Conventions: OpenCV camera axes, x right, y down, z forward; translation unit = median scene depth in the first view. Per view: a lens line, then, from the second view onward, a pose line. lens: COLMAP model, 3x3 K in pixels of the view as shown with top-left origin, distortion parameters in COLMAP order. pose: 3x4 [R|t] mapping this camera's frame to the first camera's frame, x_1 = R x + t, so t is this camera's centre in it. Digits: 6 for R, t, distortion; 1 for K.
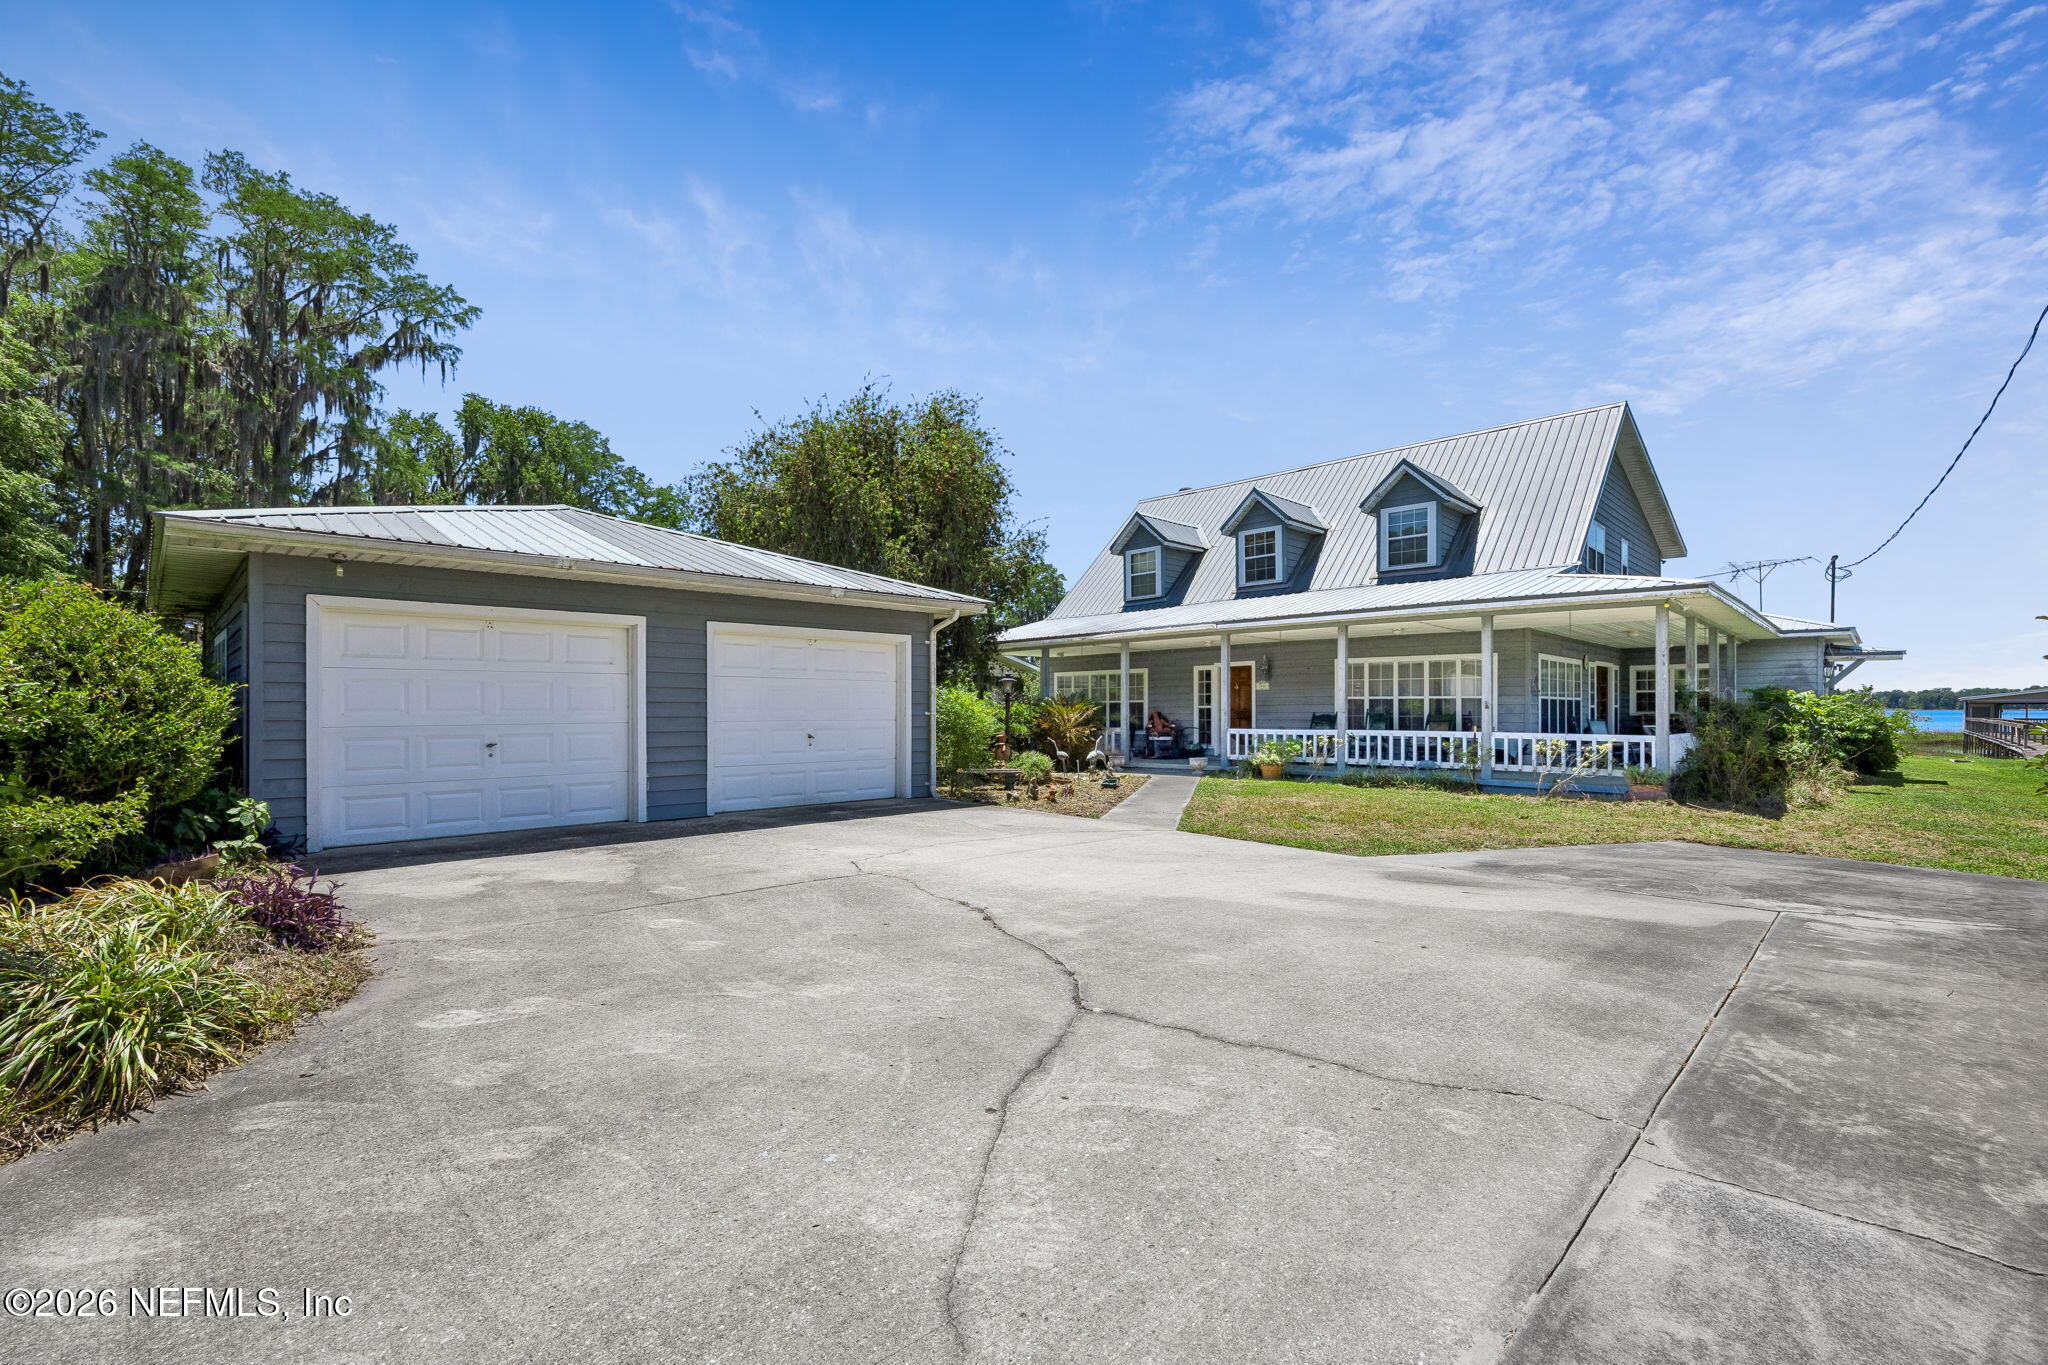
lens RADIAL K [[896.8, 0, 1028.5], [0, 896.8, 709.0], [0, 0, 1]] dist [-0.001551, -0.000046]
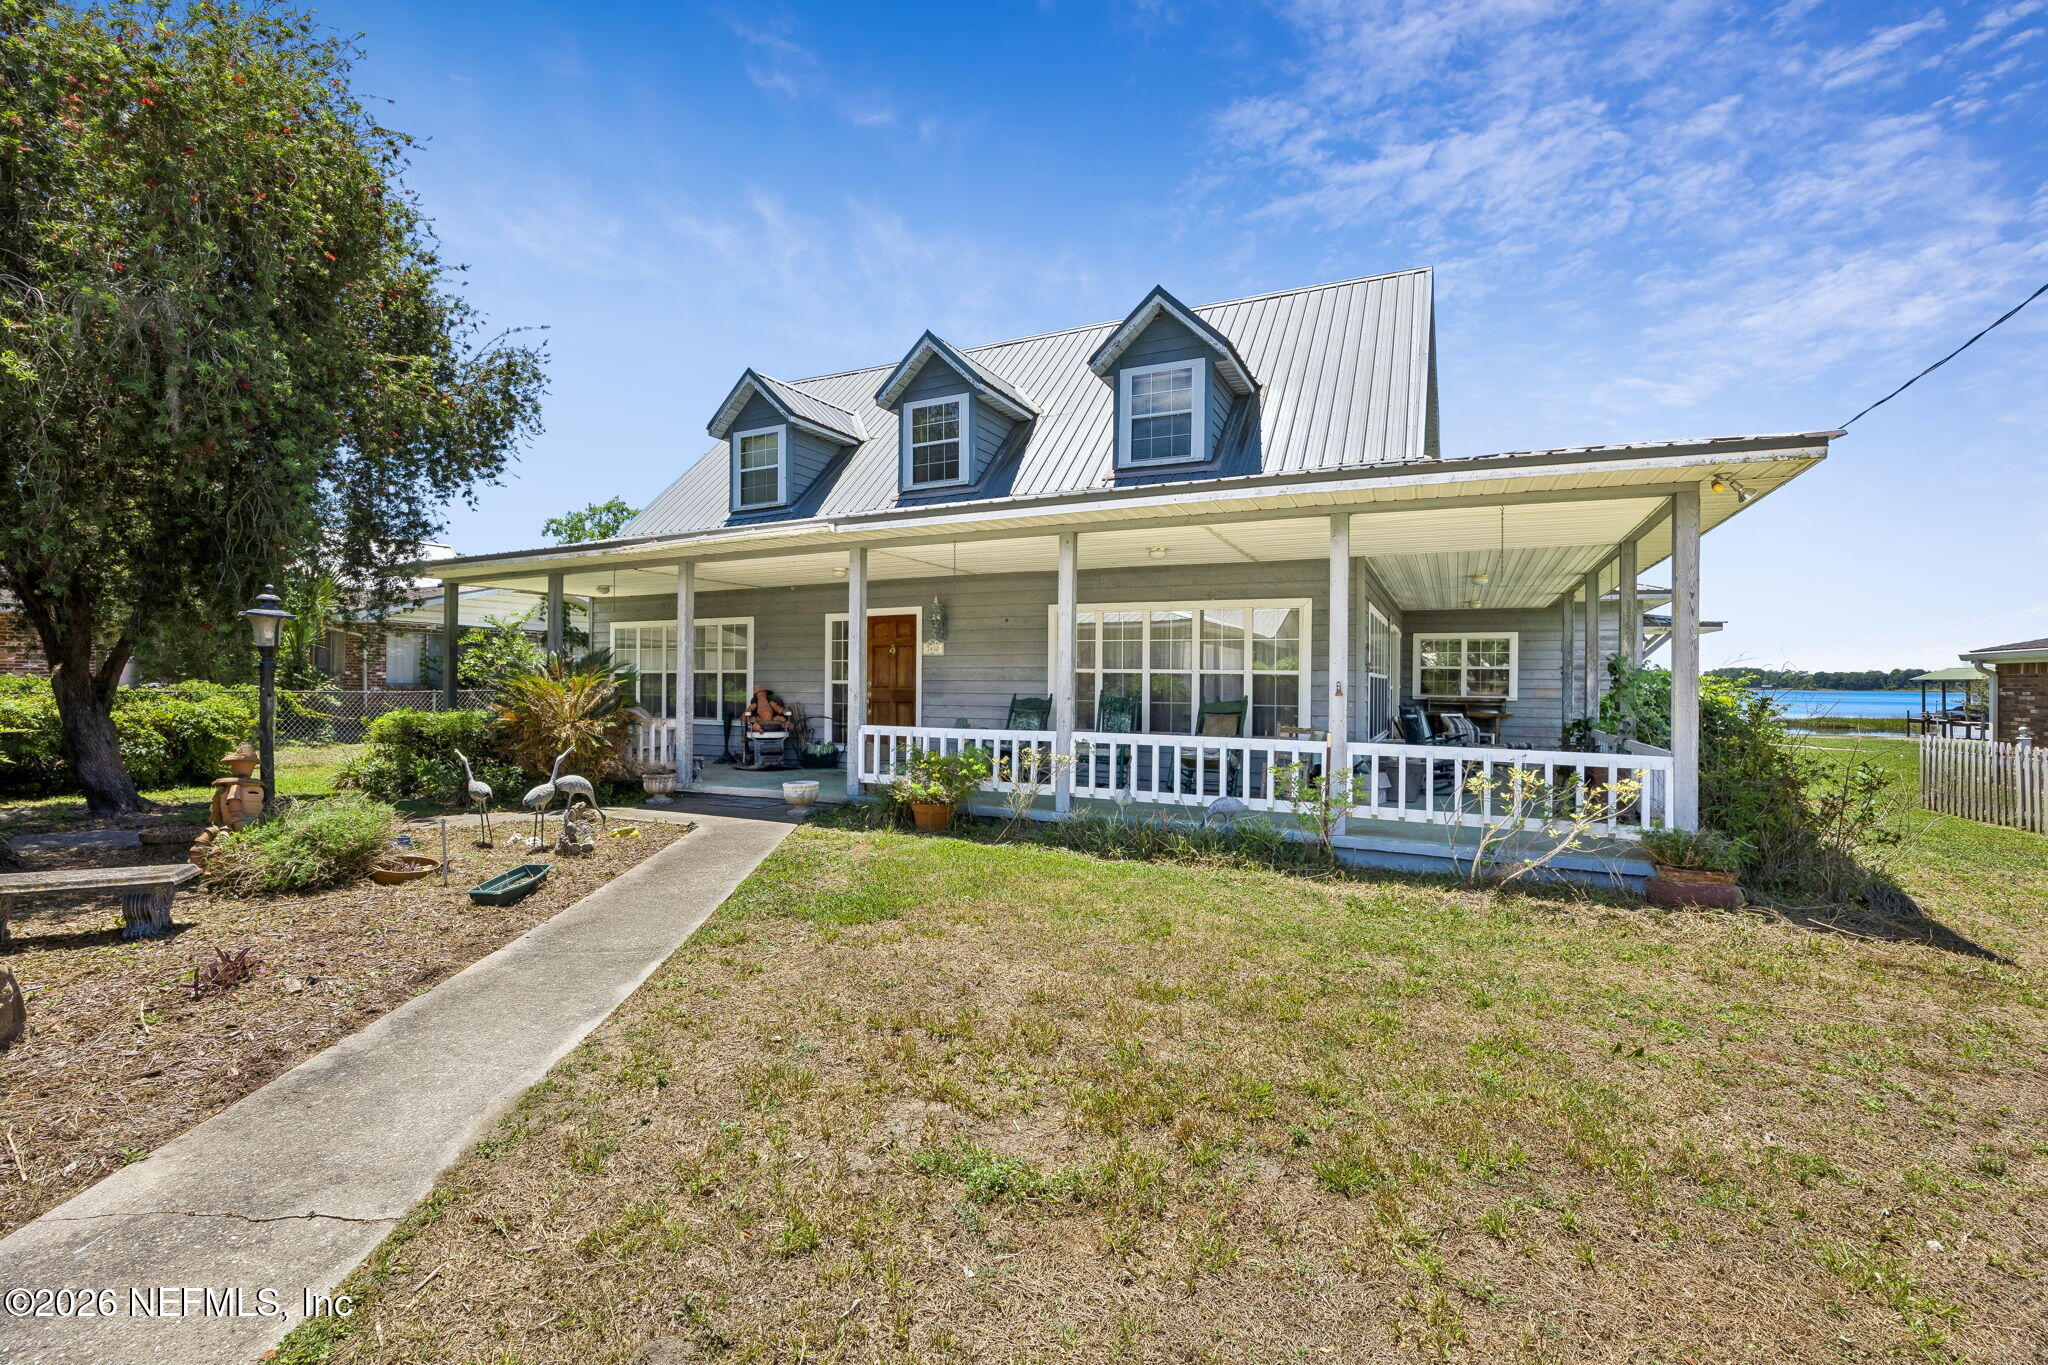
lens RADIAL K [[871.0, 0, 1003.4], [0, 871.0, 687.8], [0, 0, 1]] dist [-0.000086, 0.000021]
pose [[0.956994, 0.008680, 0.289977, 0.135245], [-0.011565, 0.999899, 0.008235, -0.004831], [-0.289877, -0.011235, 0.956998, 0.422956]]
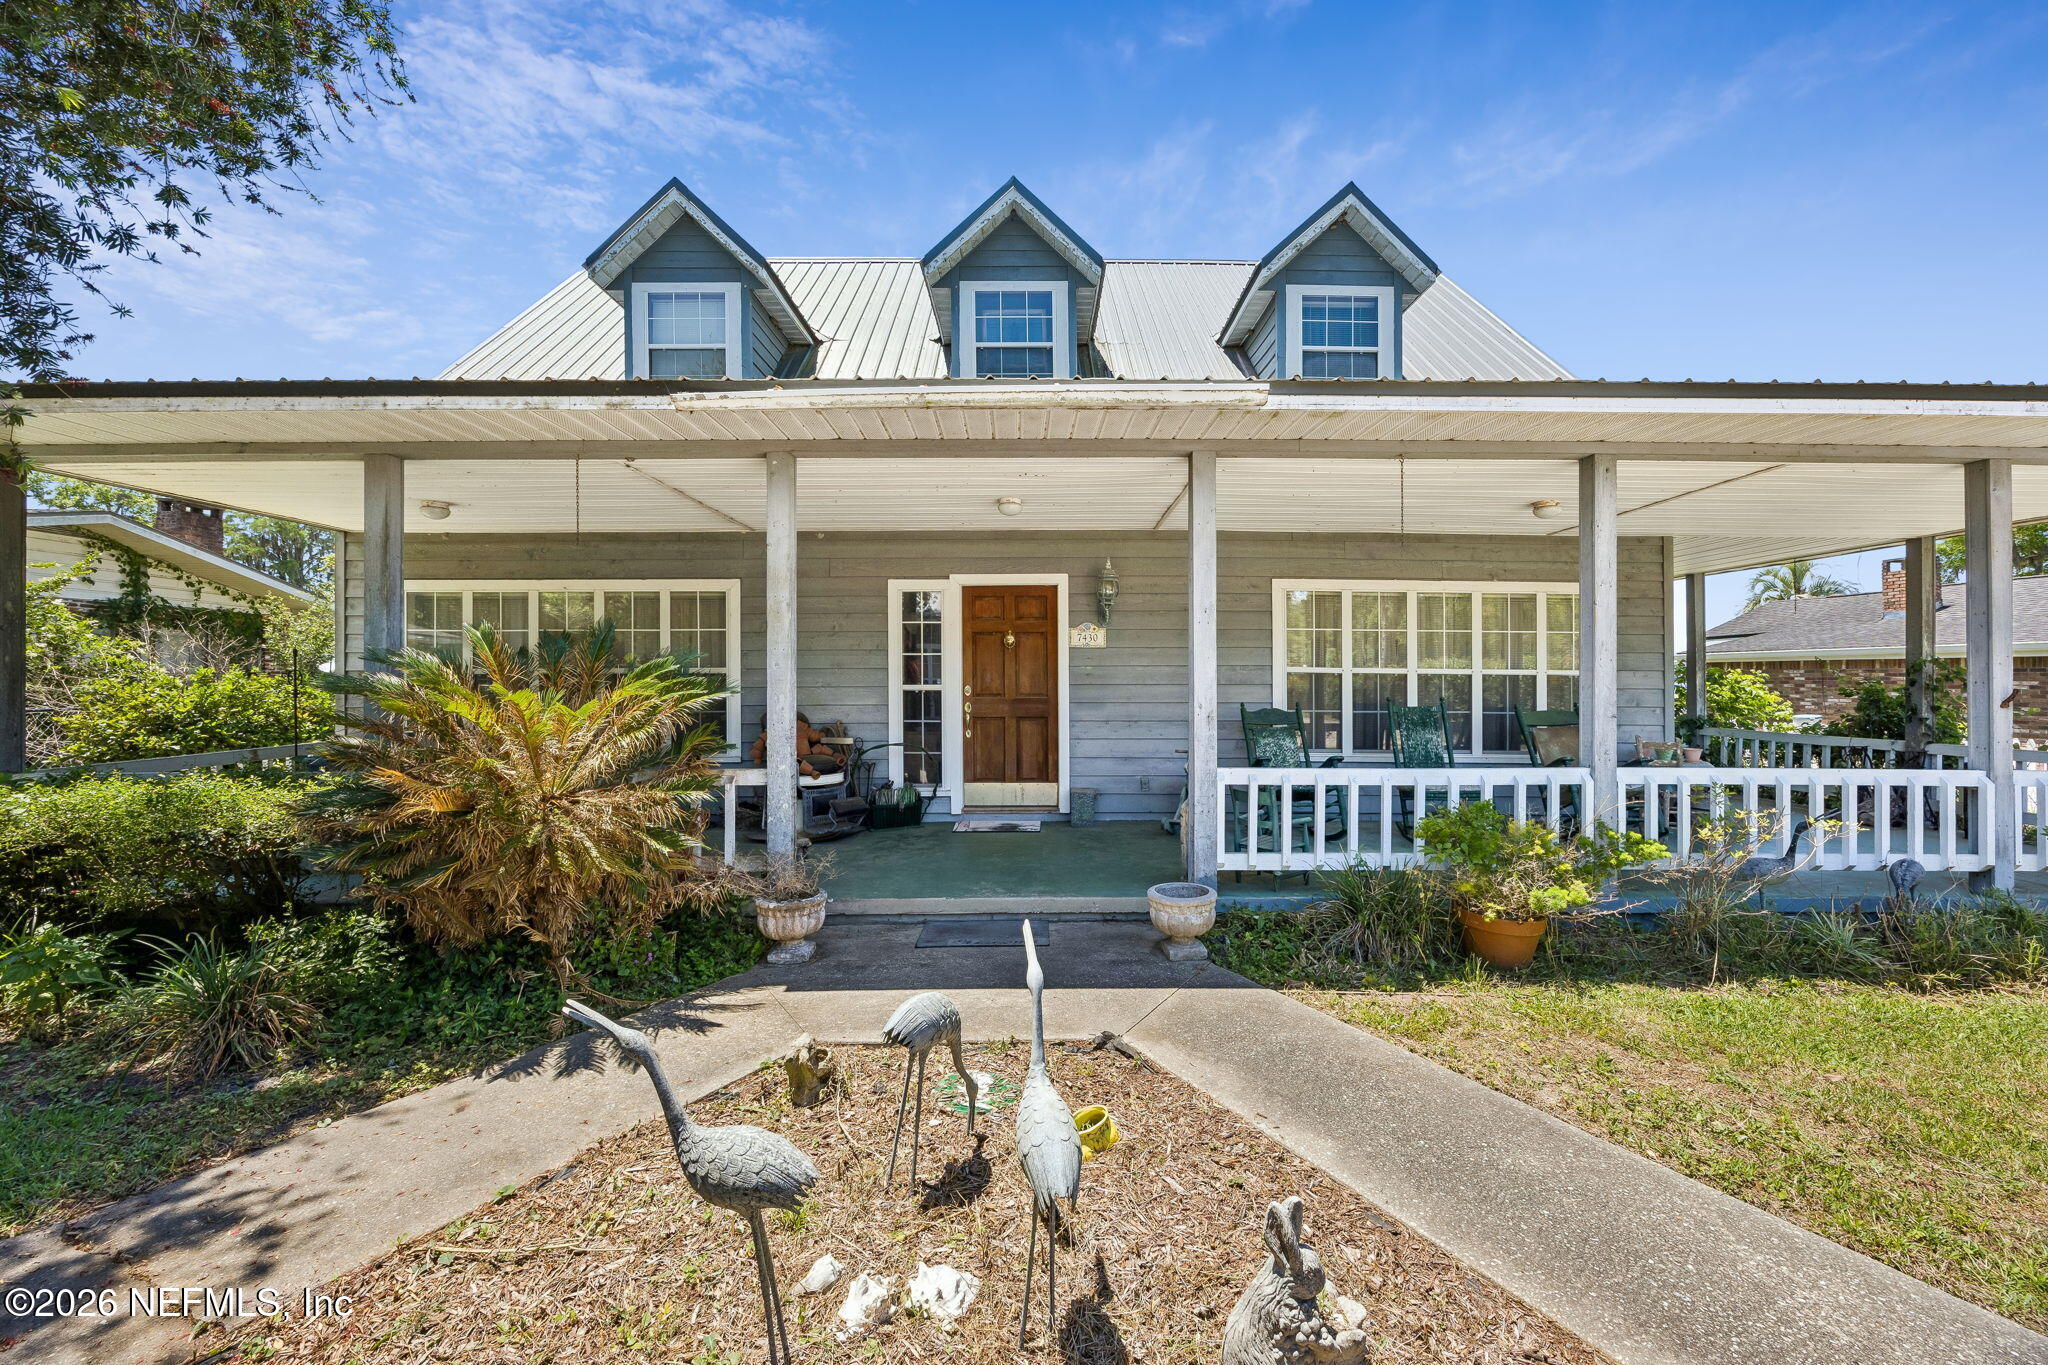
lens RADIAL K [[779.6, 0, 1024.0], [0, 779.6, 682.5], [0, 0, 1]] dist [-0.001115, -0.000031]
pose [[0.720200, 0.001777, 0.693764, -0.003520], [-0.006898, 0.999966, 0.004600, -0.006688], [-0.693732, -0.008098, 0.720188, 0.757091]]
